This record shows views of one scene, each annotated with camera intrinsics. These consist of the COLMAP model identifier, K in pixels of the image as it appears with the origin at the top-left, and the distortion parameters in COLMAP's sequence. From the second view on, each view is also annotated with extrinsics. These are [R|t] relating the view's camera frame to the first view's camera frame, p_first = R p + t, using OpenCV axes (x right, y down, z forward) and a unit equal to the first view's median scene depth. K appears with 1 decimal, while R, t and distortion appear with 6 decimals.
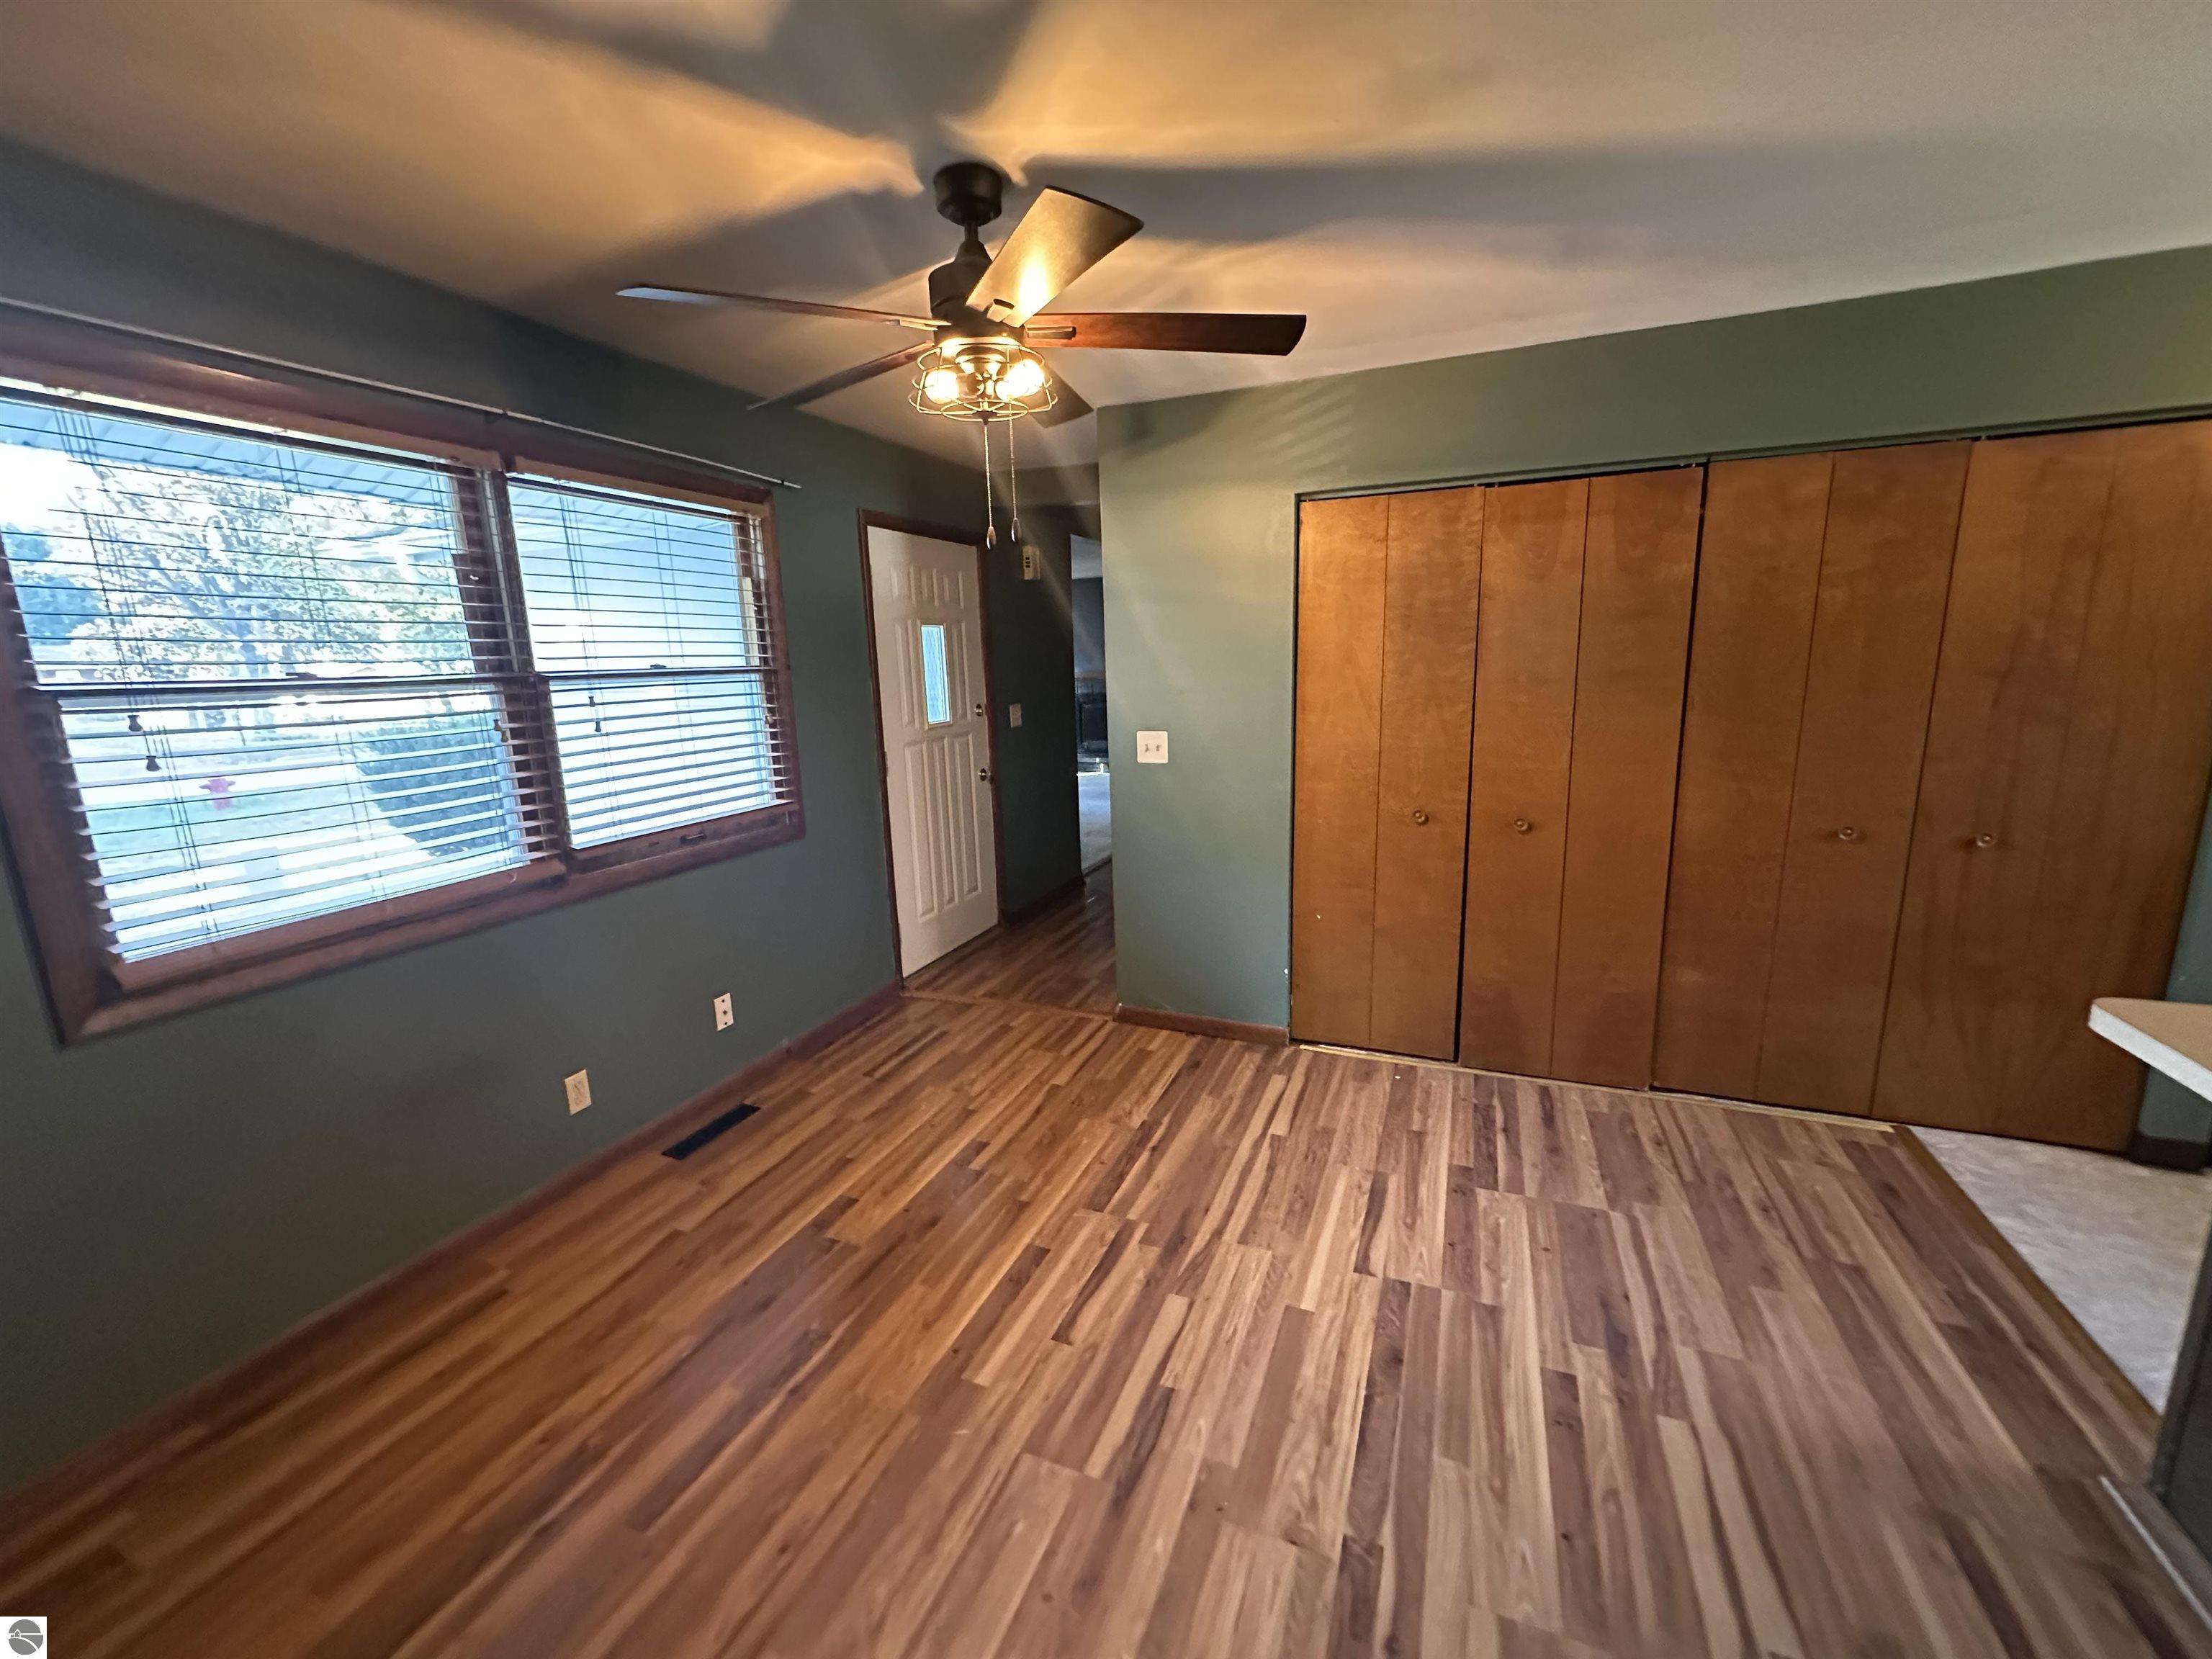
lens RADIAL K [[884.7, 0, 1106.0], [0, 884.7, 829.5], [0, 0, 1]] dist [0.001080, -0.000097]
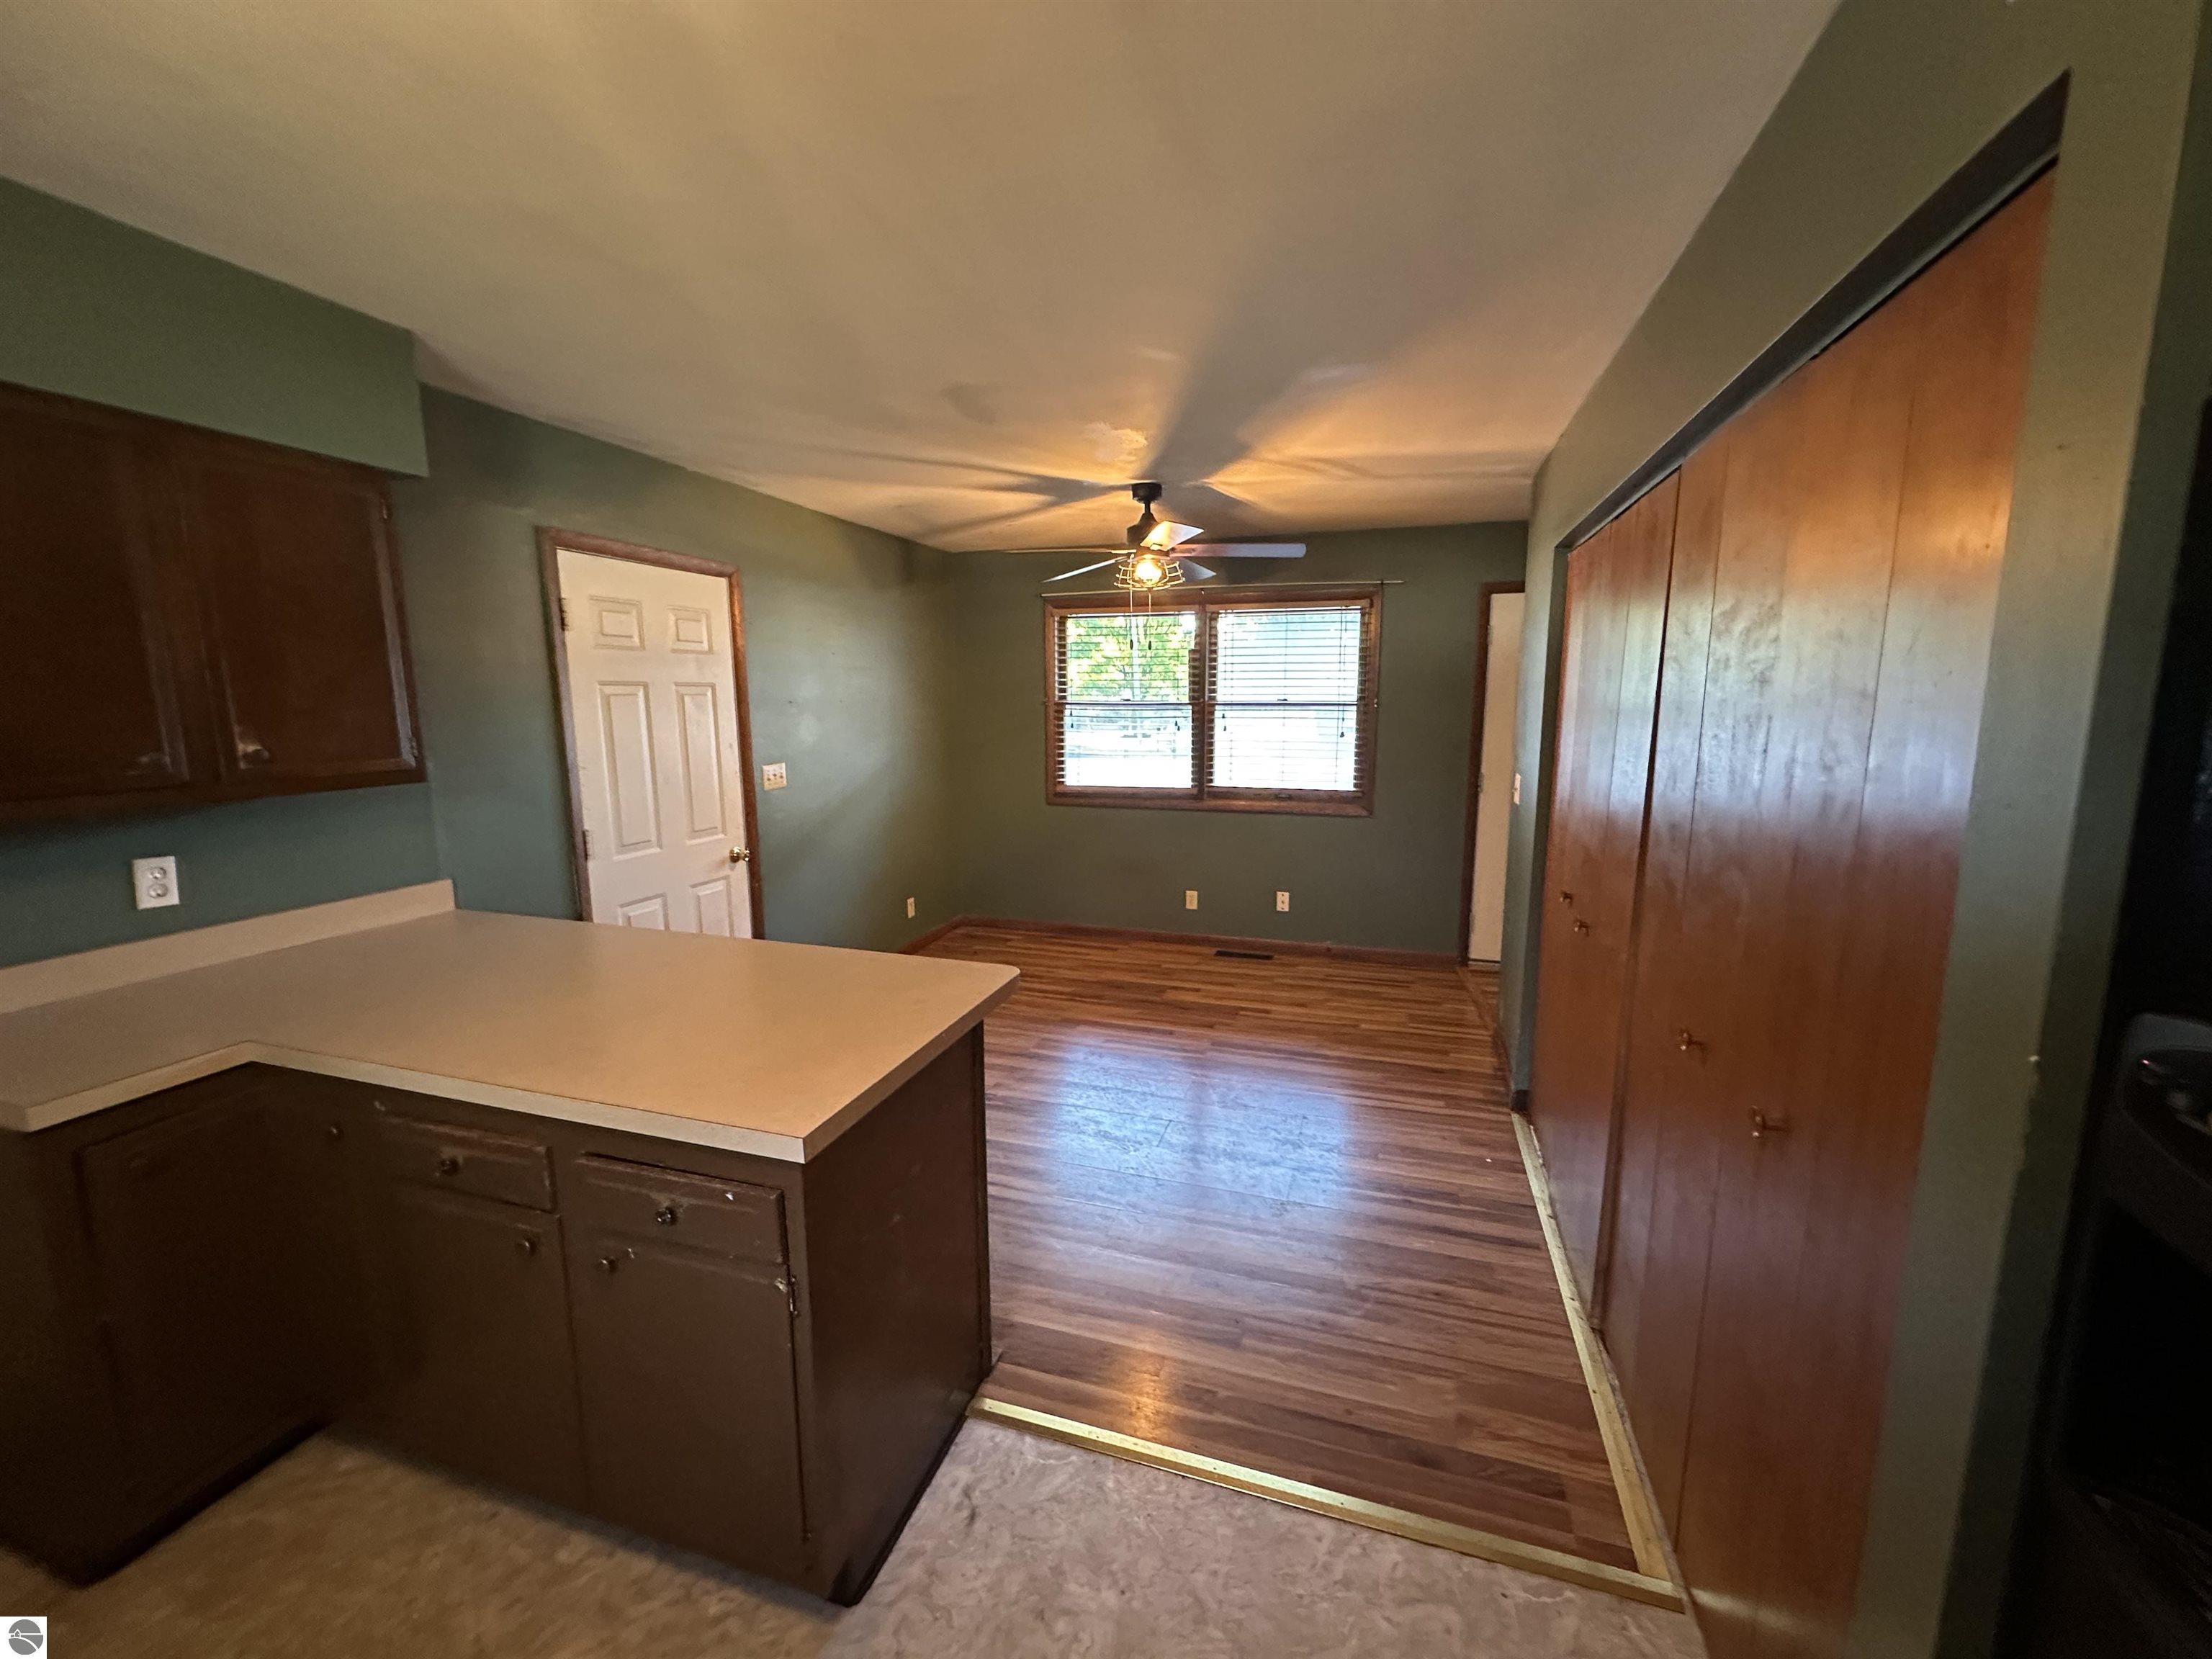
lens RADIAL K [[884.7, 0, 1106.0], [0, 884.7, 829.5], [0, 0, 1]] dist [0.001080, -0.000097]
pose [[0.081687, 0.176993, -0.980816, 1.574223], [-0.193148, 0.968260, 0.158640, -0.176751], [0.977763, 0.176484, 0.113280, 0.593529]]
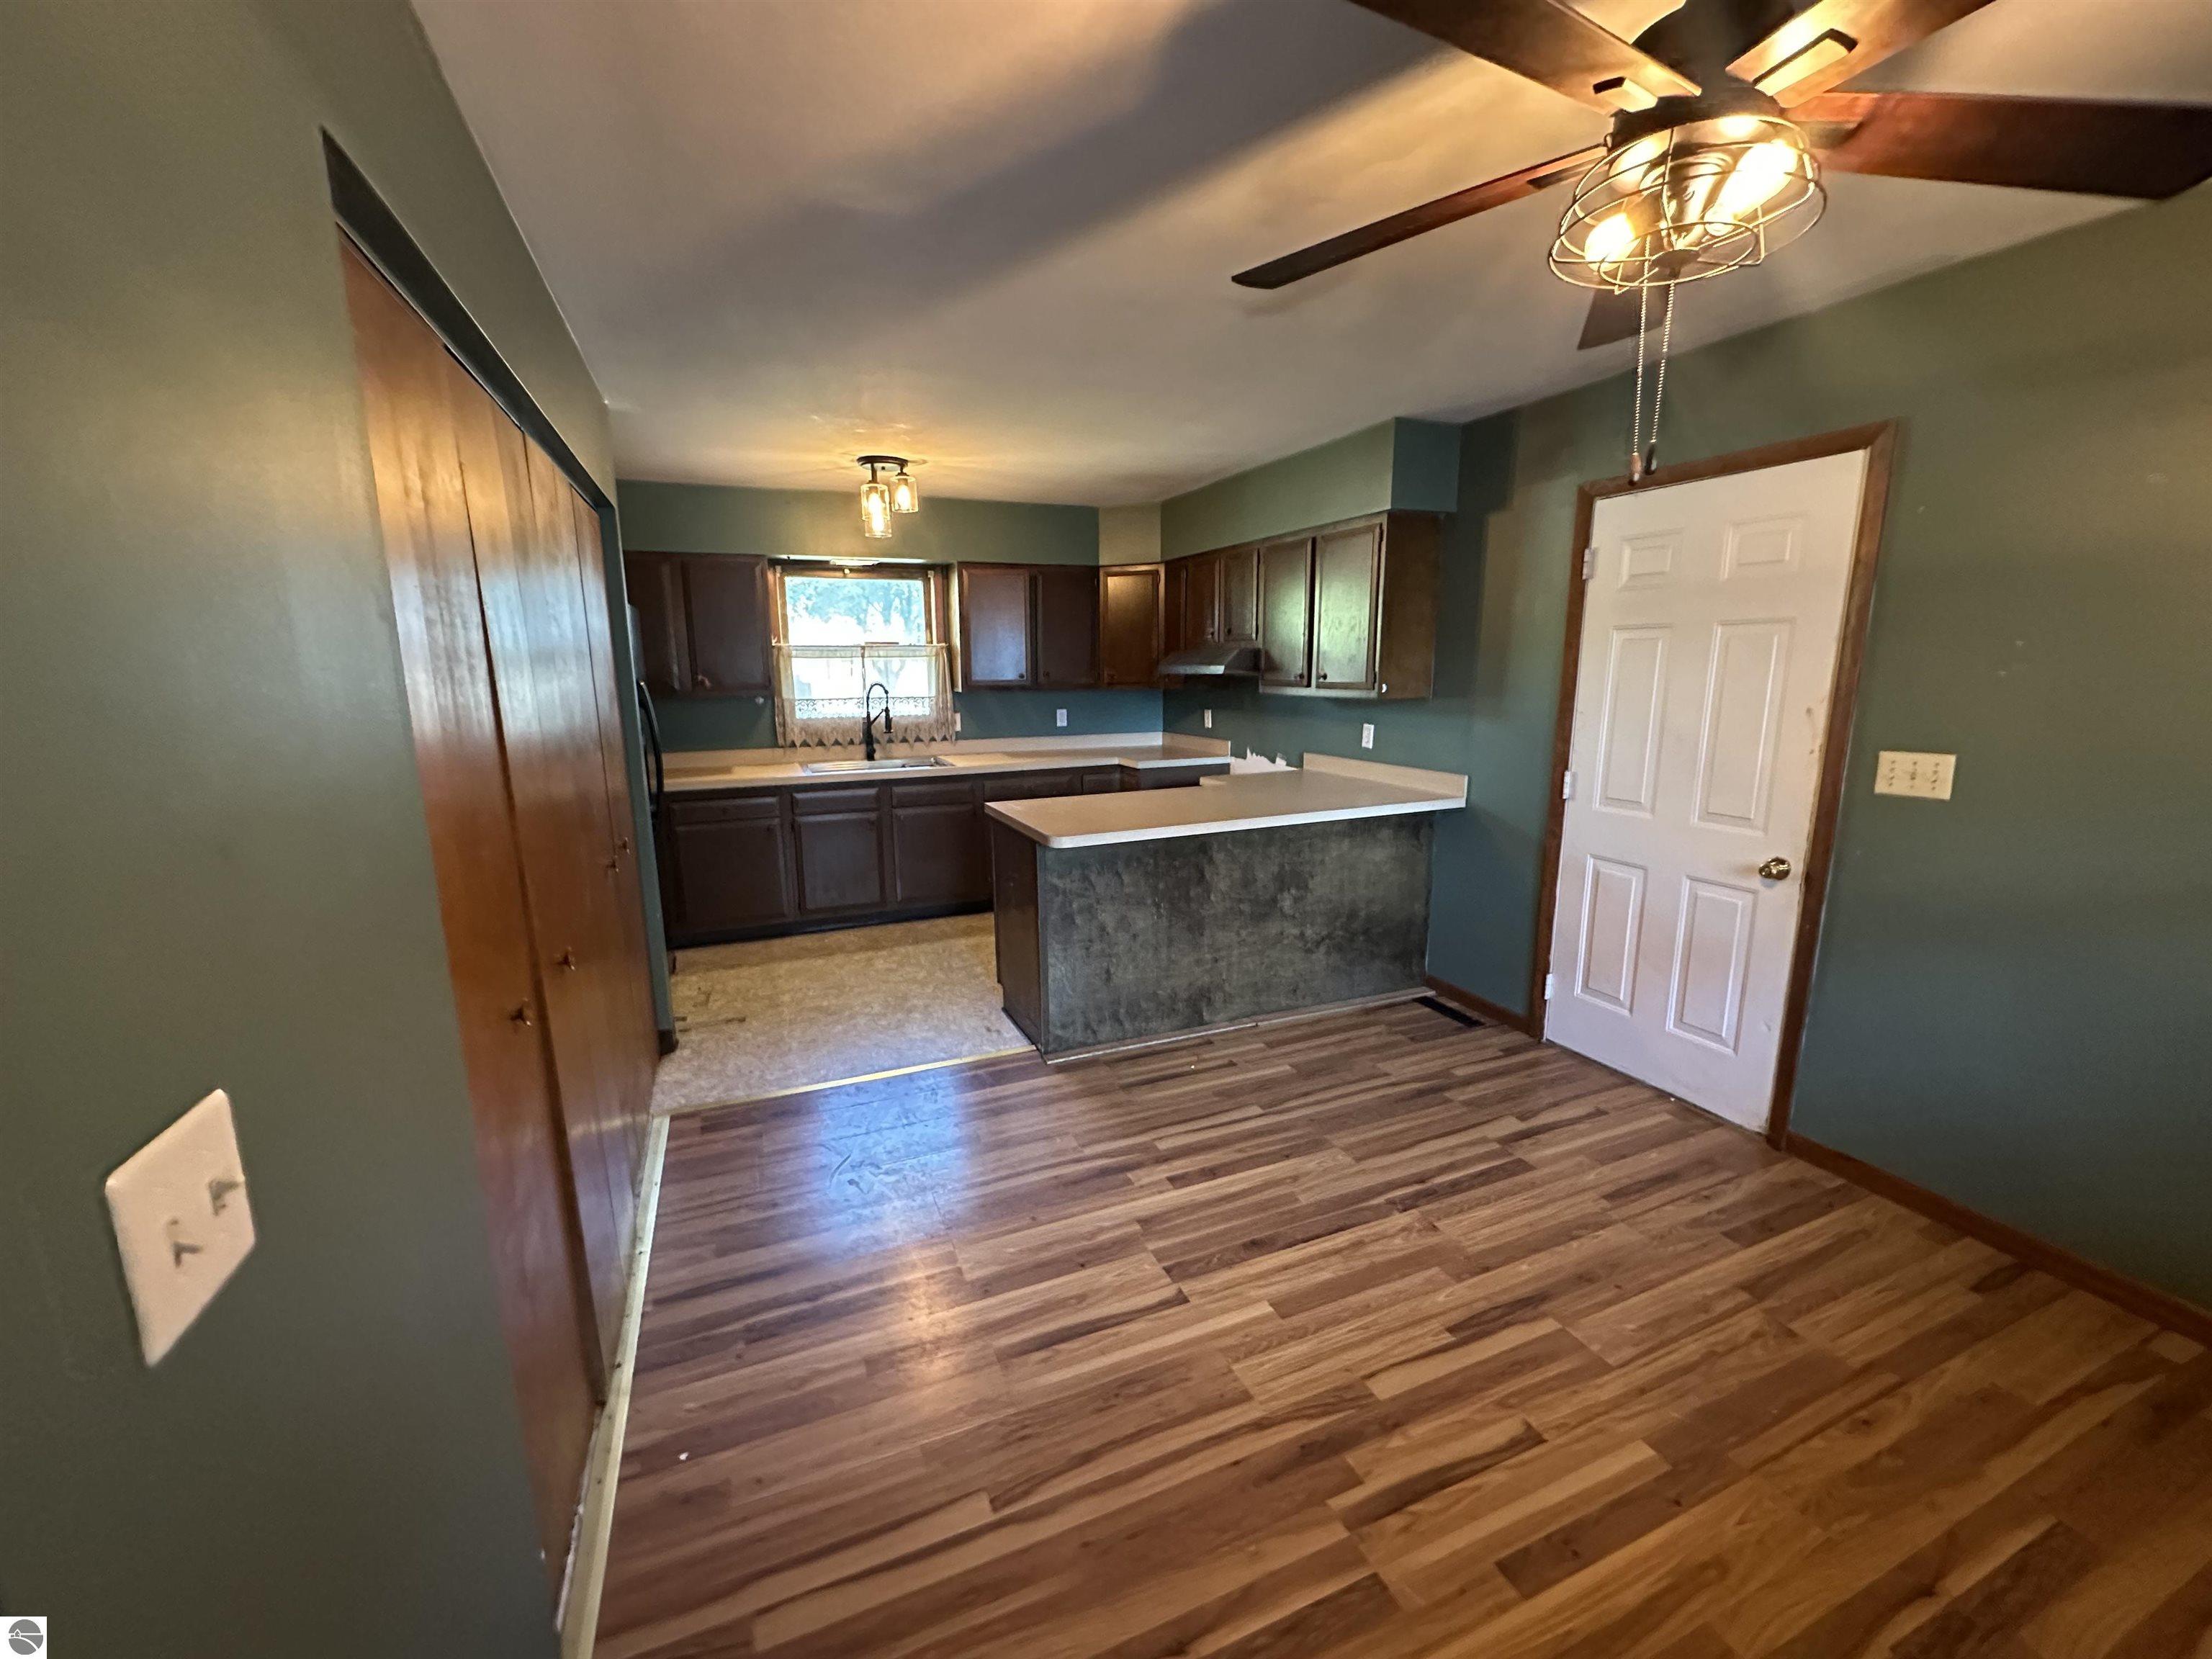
lens RADIAL K [[872.5, 0, 1097.8], [0, 872.5, 831.1], [0, 0, 1]] dist [0.001384, -0.000094]
pose [[-0.702667, -0.099664, 0.704505, -0.252368], [0.169178, 0.938343, 0.301481, -0.268449], [-0.691114, 0.331028, -0.642481, 1.419925]]
